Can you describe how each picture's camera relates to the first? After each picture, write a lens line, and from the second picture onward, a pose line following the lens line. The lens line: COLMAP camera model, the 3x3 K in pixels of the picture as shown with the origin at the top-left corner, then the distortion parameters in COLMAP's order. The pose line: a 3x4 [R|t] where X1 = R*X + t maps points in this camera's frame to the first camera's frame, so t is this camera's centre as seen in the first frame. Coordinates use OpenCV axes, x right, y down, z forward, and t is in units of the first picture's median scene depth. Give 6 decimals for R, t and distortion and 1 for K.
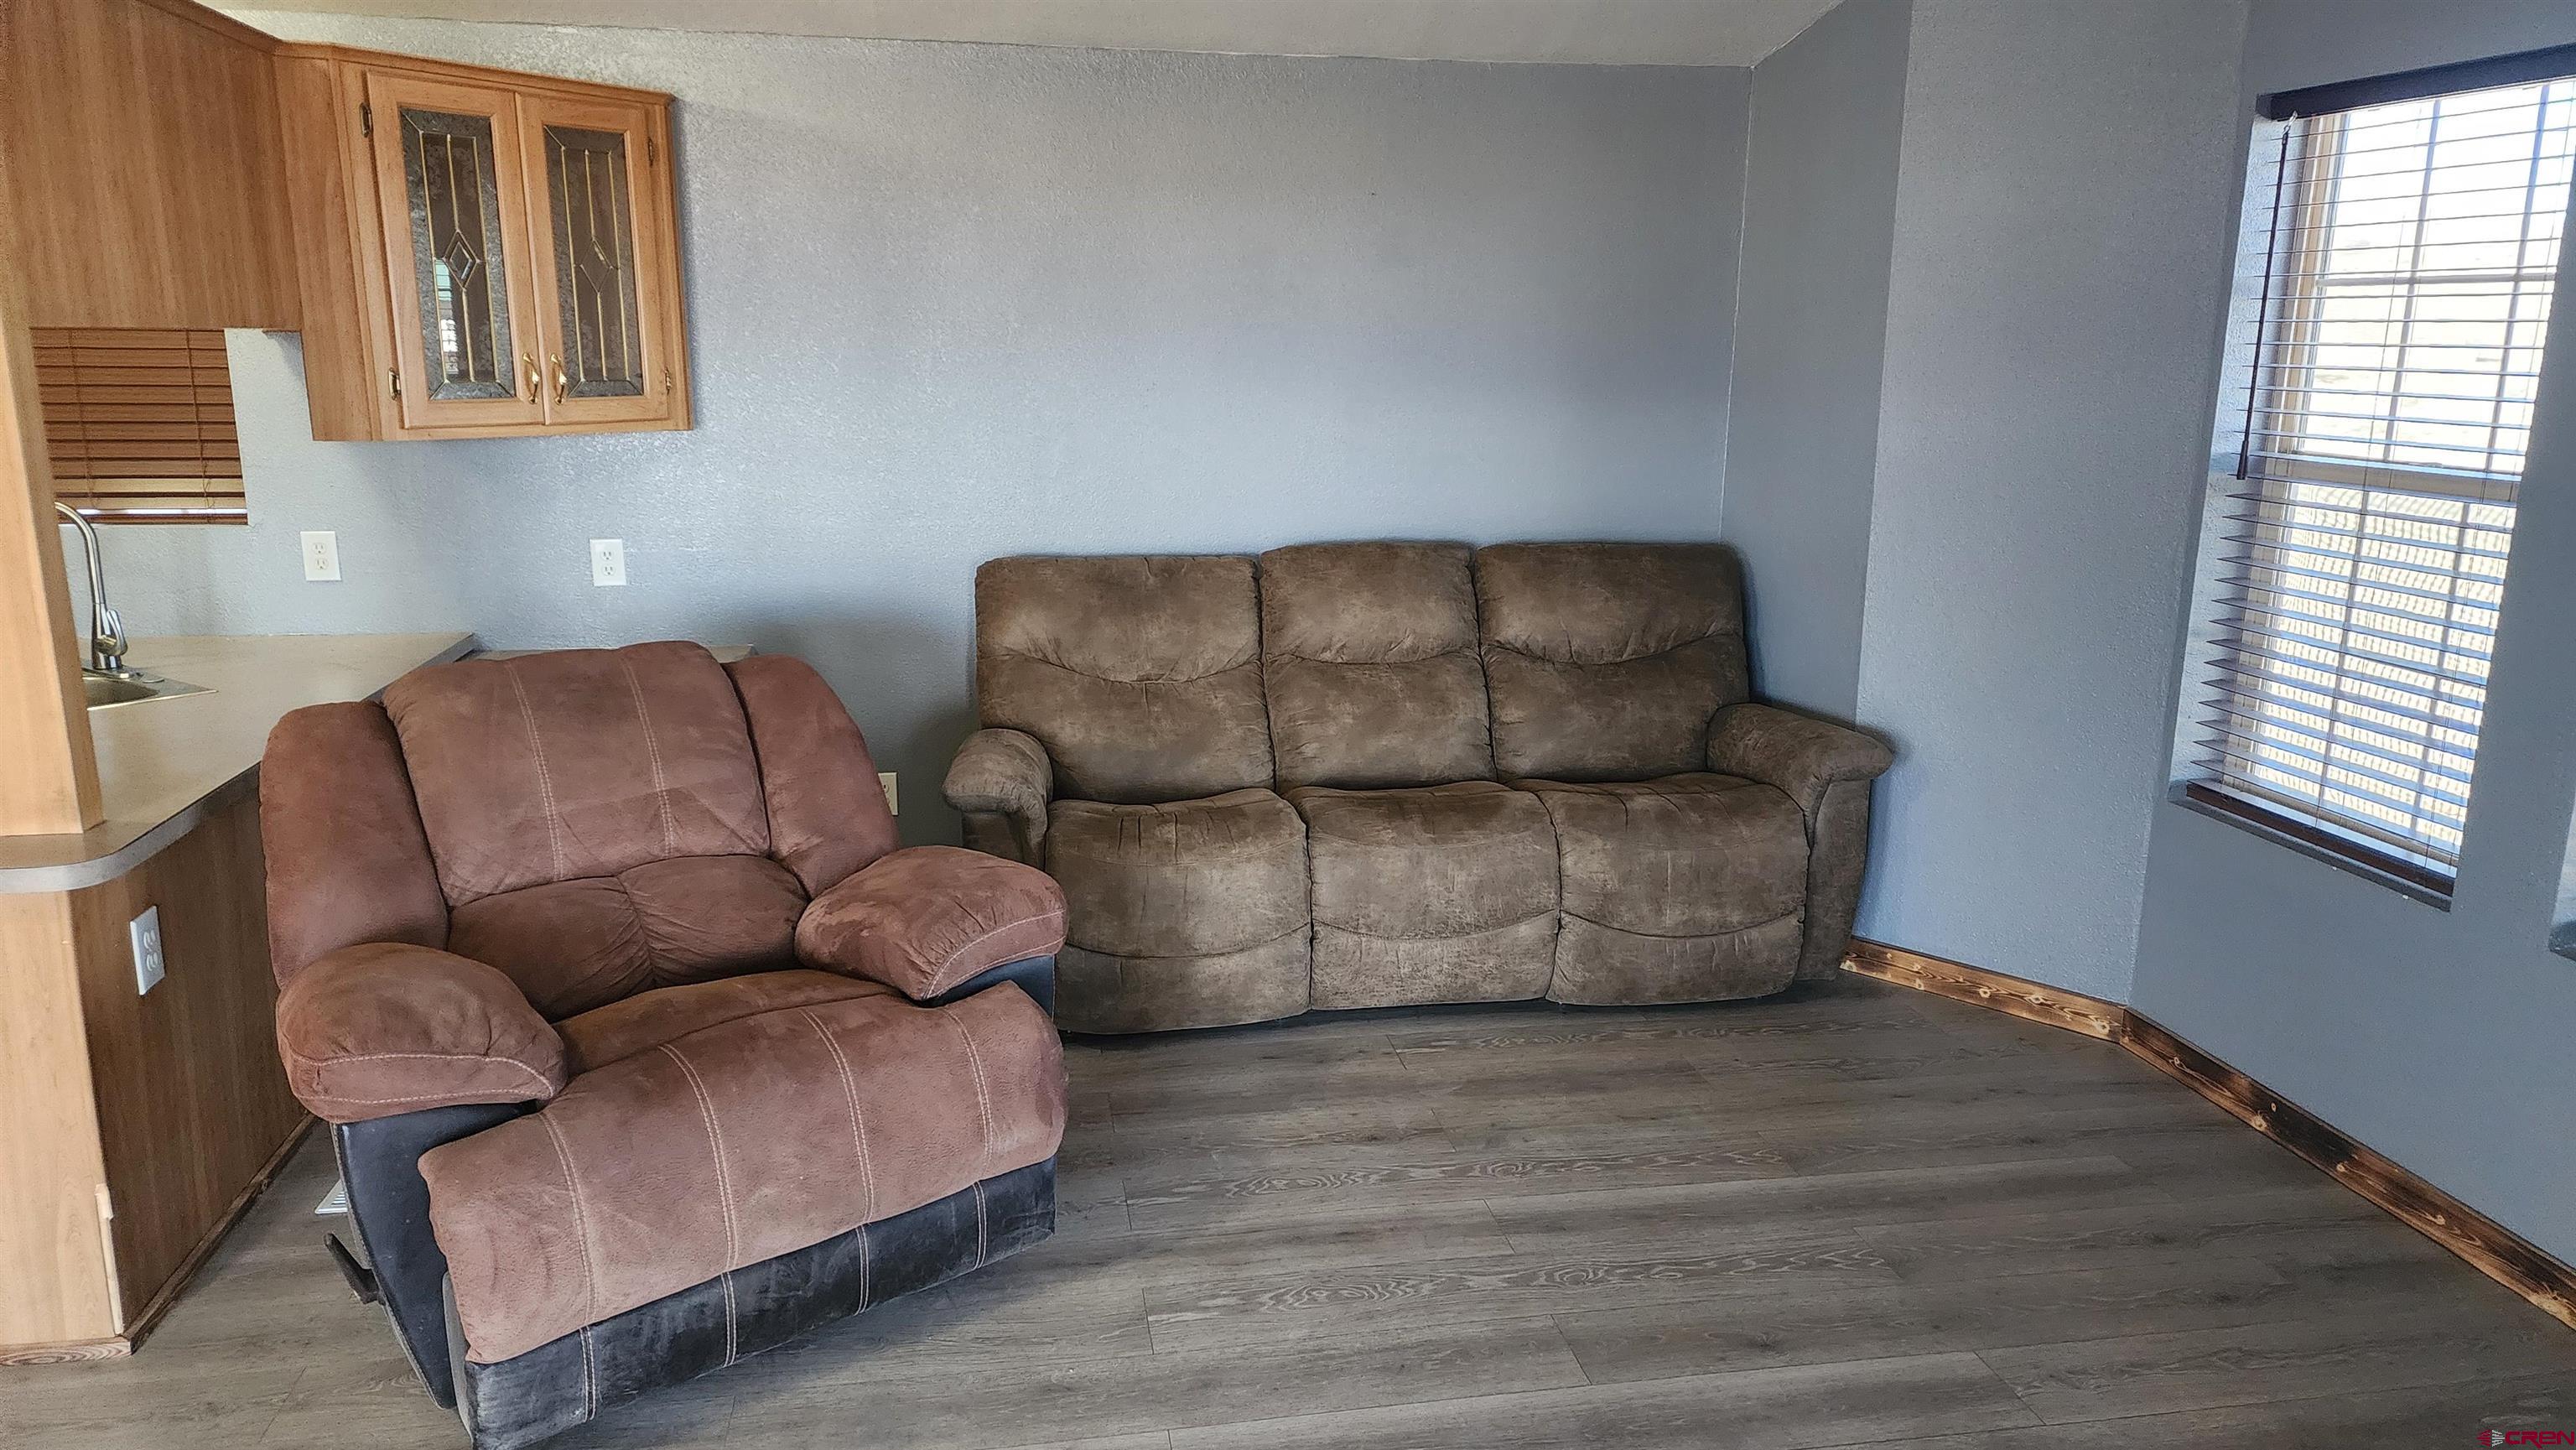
lens RADIAL K [[1720.7, 0, 1288.0], [0, 1720.7, 725.0], [0, 0, 1]] dist [0.126308, -0.116797]
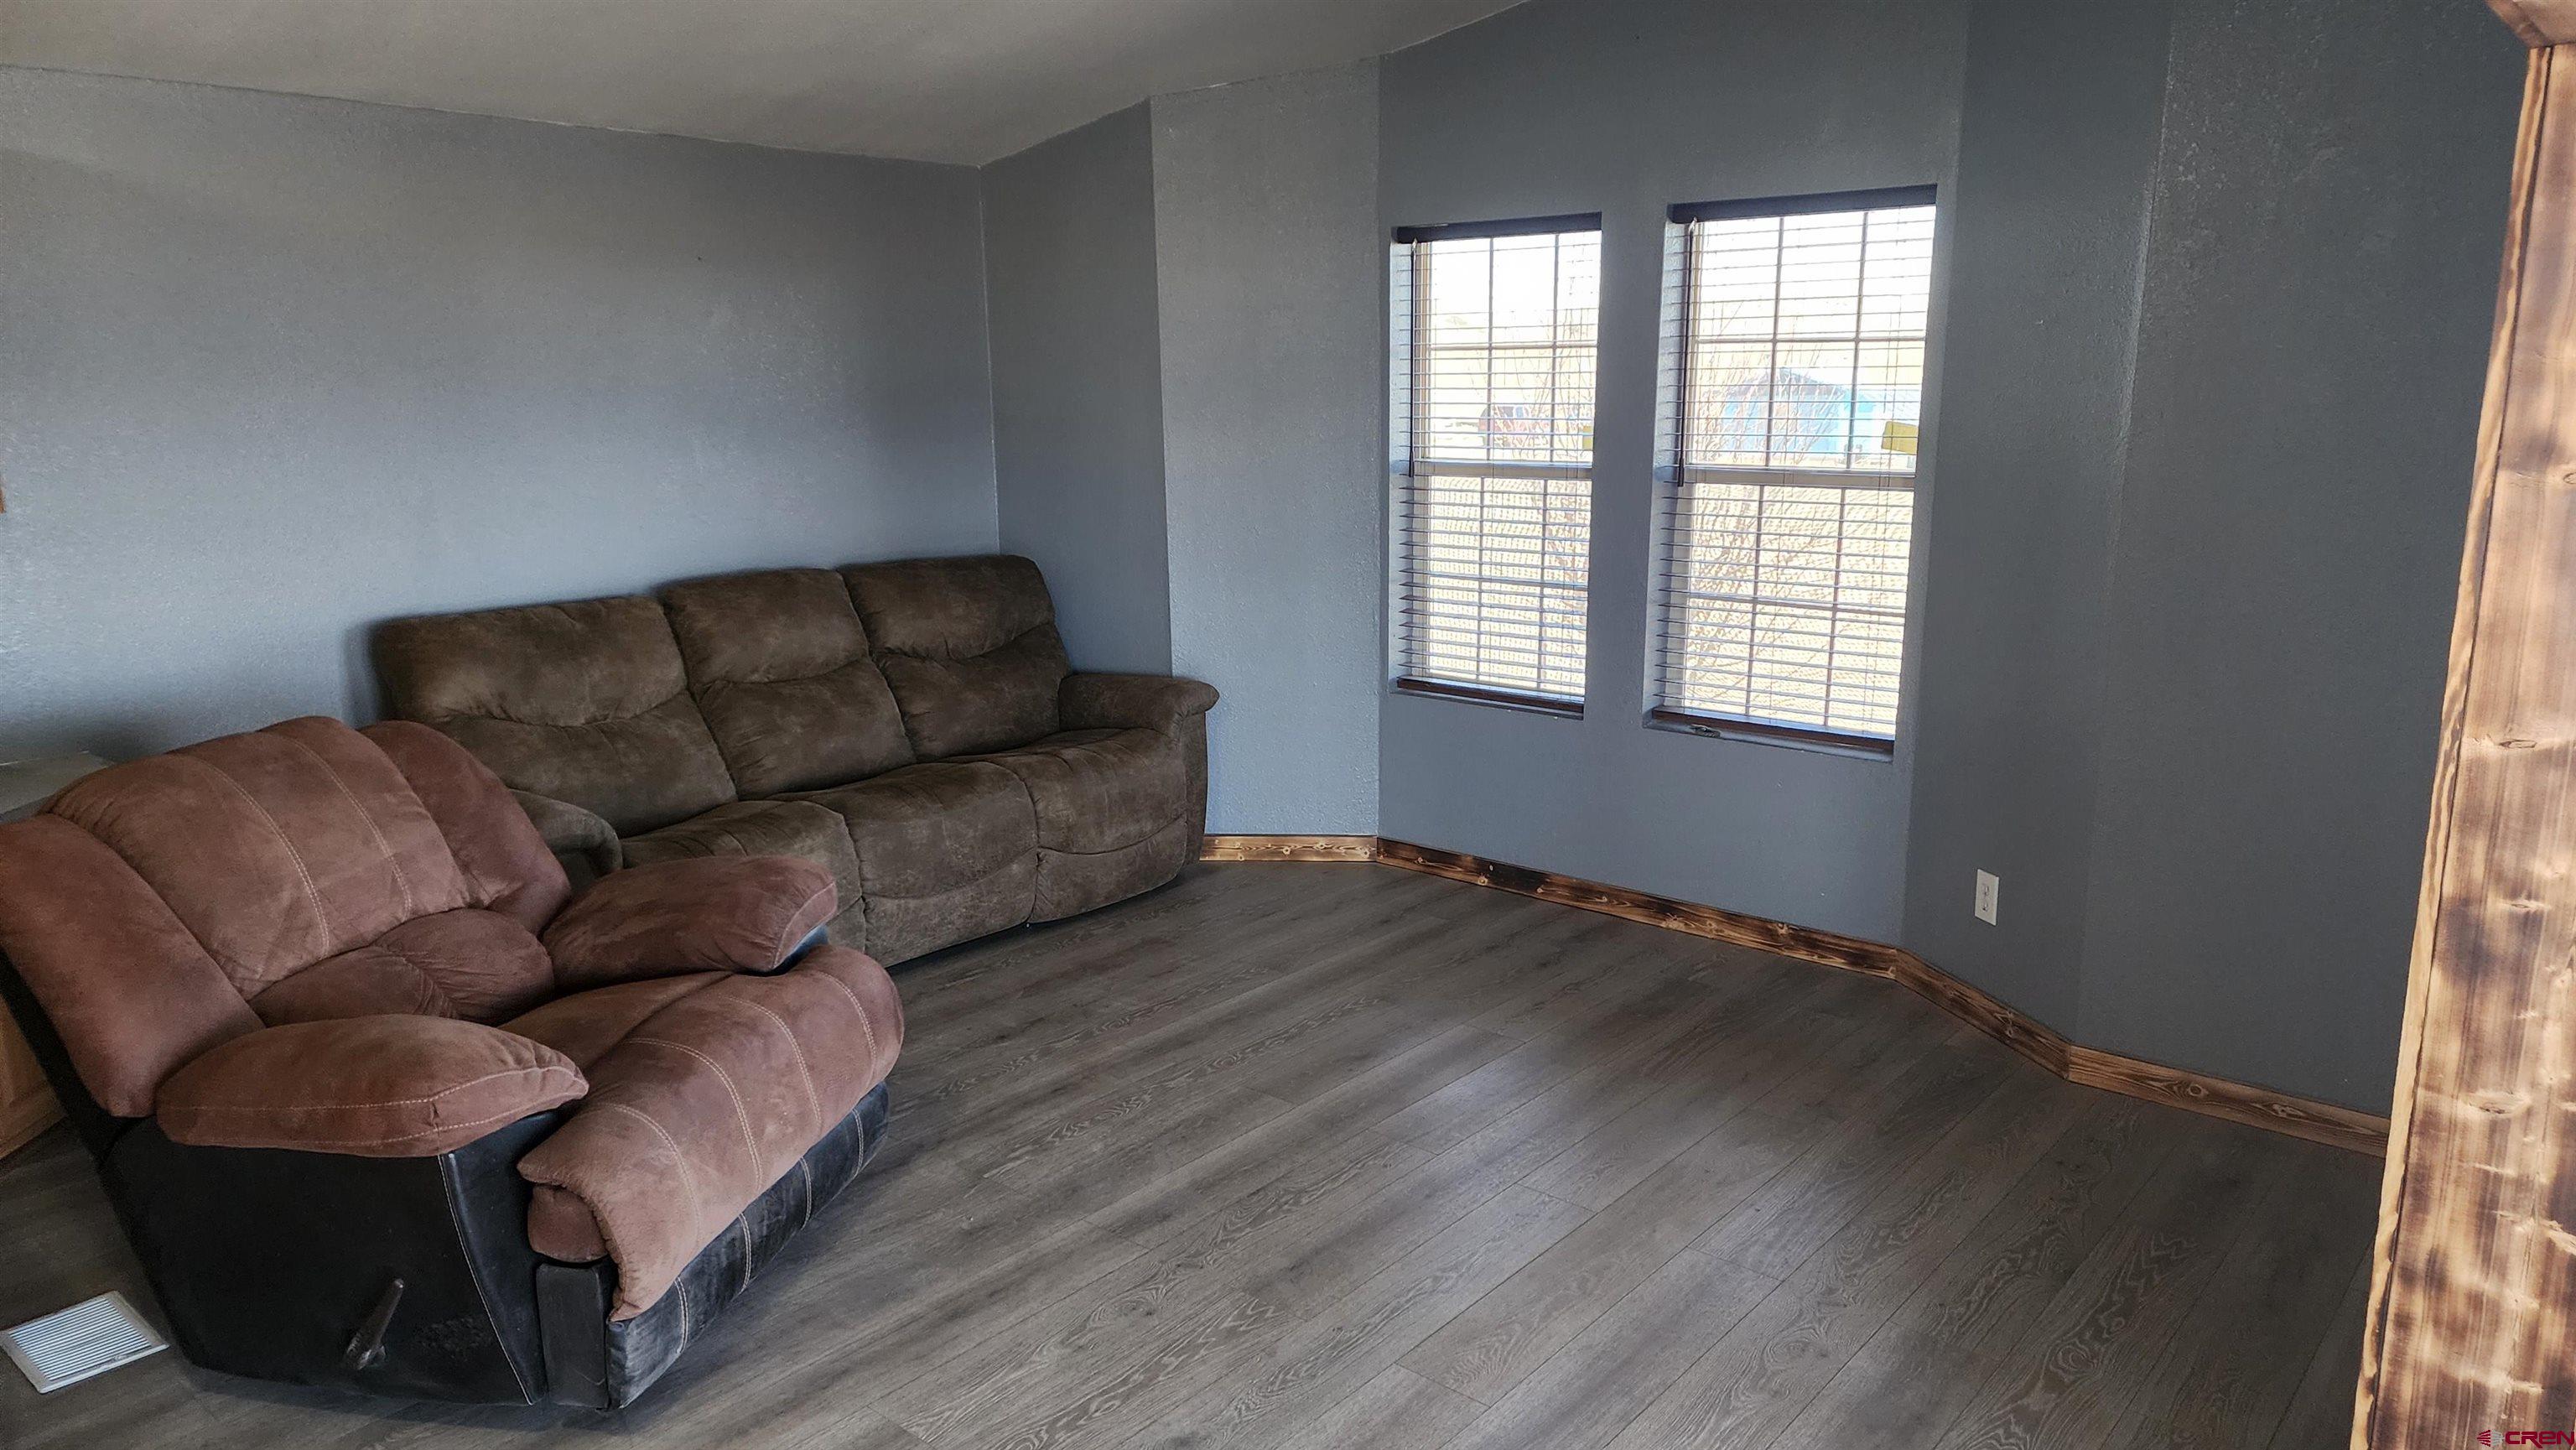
lens RADIAL K [[1717.4, 0, 1324.4], [0, 1717.4, 766.4], [0, 0, 1]] dist [0.131937, -0.115003]
pose [[0.767430, -0.160904, 0.620613, -0.469887], [0.158186, 0.985589, 0.059922, 0.008170], [-0.621311, 0.052186, 0.781824, -0.114760]]
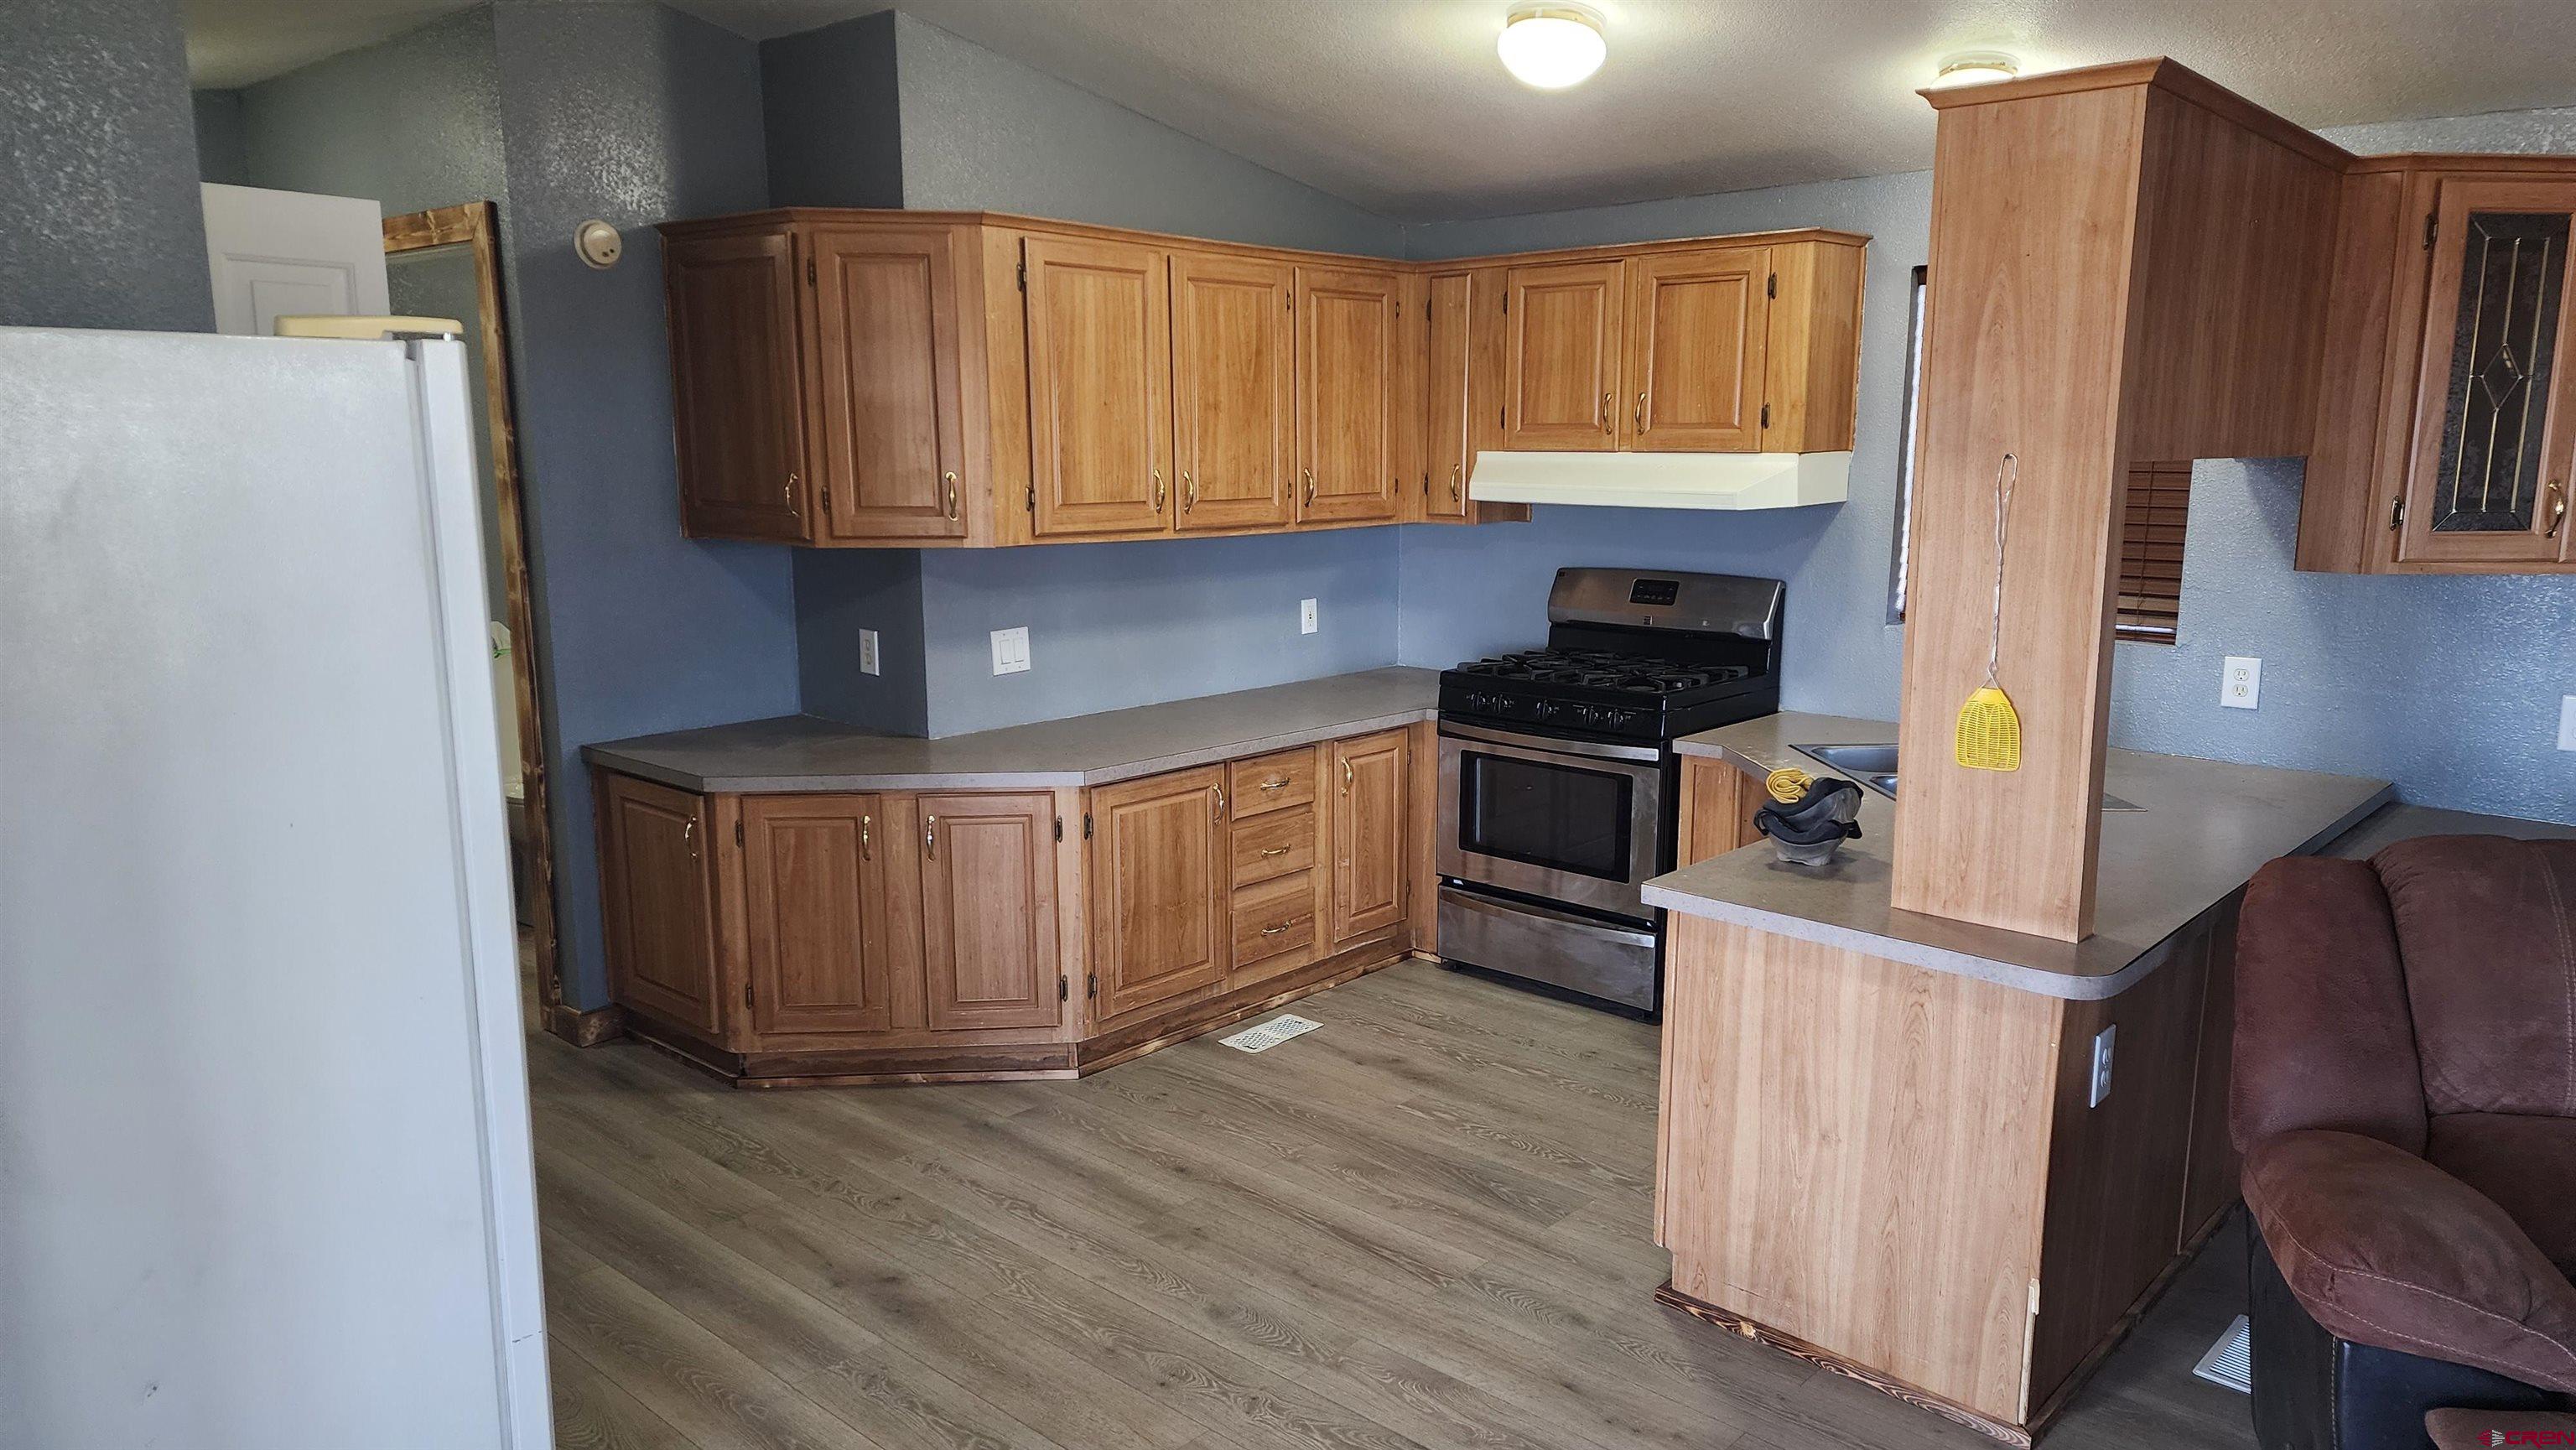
lens RADIAL K [[1717.4, 0, 1324.4], [0, 1717.4, 766.4], [0, 0, 1]] dist [0.131937, -0.115003]
pose [[0.628070, 0.149433, -0.763674, -0.131215], [-0.175030, 0.983369, 0.048472, -0.010068], [0.758217, 0.103222, 0.643780, -0.007468]]
